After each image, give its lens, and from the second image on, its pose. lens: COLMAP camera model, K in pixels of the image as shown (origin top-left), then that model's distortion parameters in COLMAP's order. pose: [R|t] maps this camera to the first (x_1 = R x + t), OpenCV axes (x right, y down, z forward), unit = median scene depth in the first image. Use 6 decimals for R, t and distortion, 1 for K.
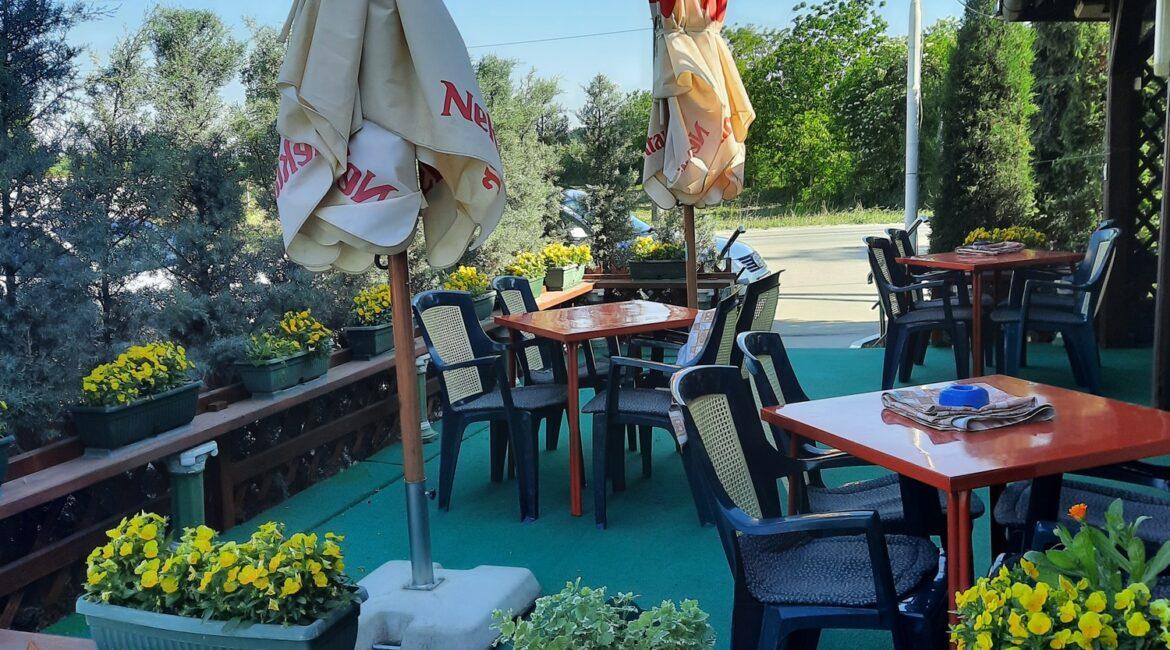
lens RADIAL K [[875.4, 0, 587.6], [0, 875.4, 312.7], [0, 0, 1]] dist [0.055876, -0.052414]
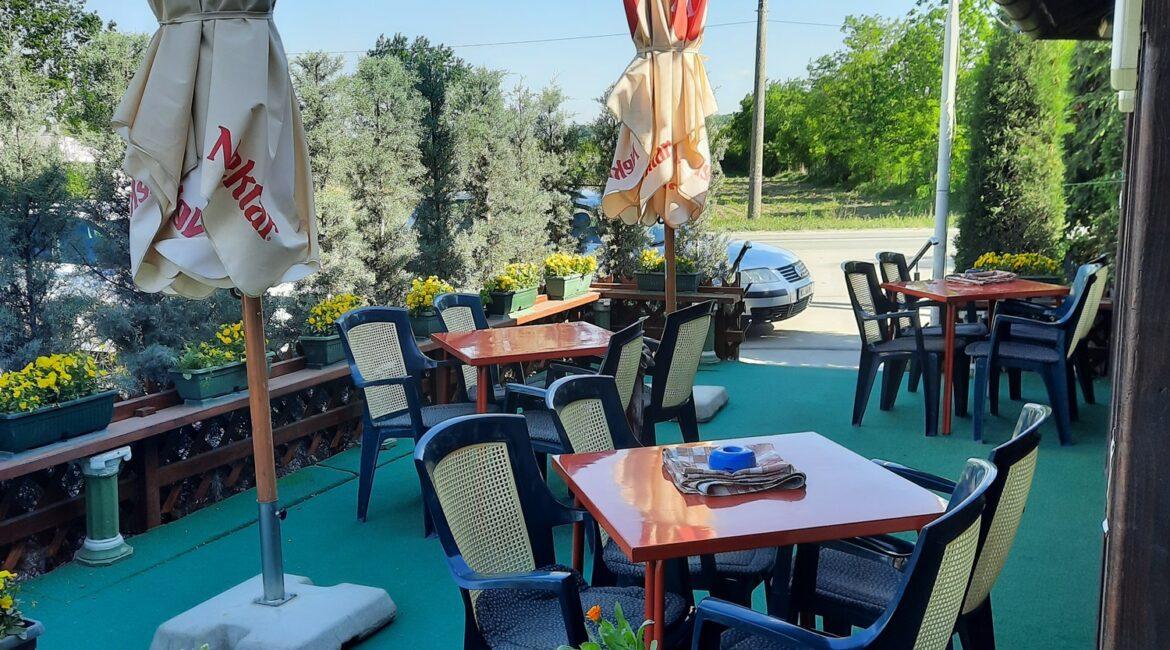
lens RADIAL K [[872.5, 0, 585.0], [0, 872.5, 325.0], [0, 0, 1]] dist [0.026393, 0.000433]
pose [[0.995178, 0.040659, -0.089264, 0.172758], [-0.039032, 0.999040, 0.019897, -0.034762], [0.089987, -0.016317, 0.995809, 0.000343]]
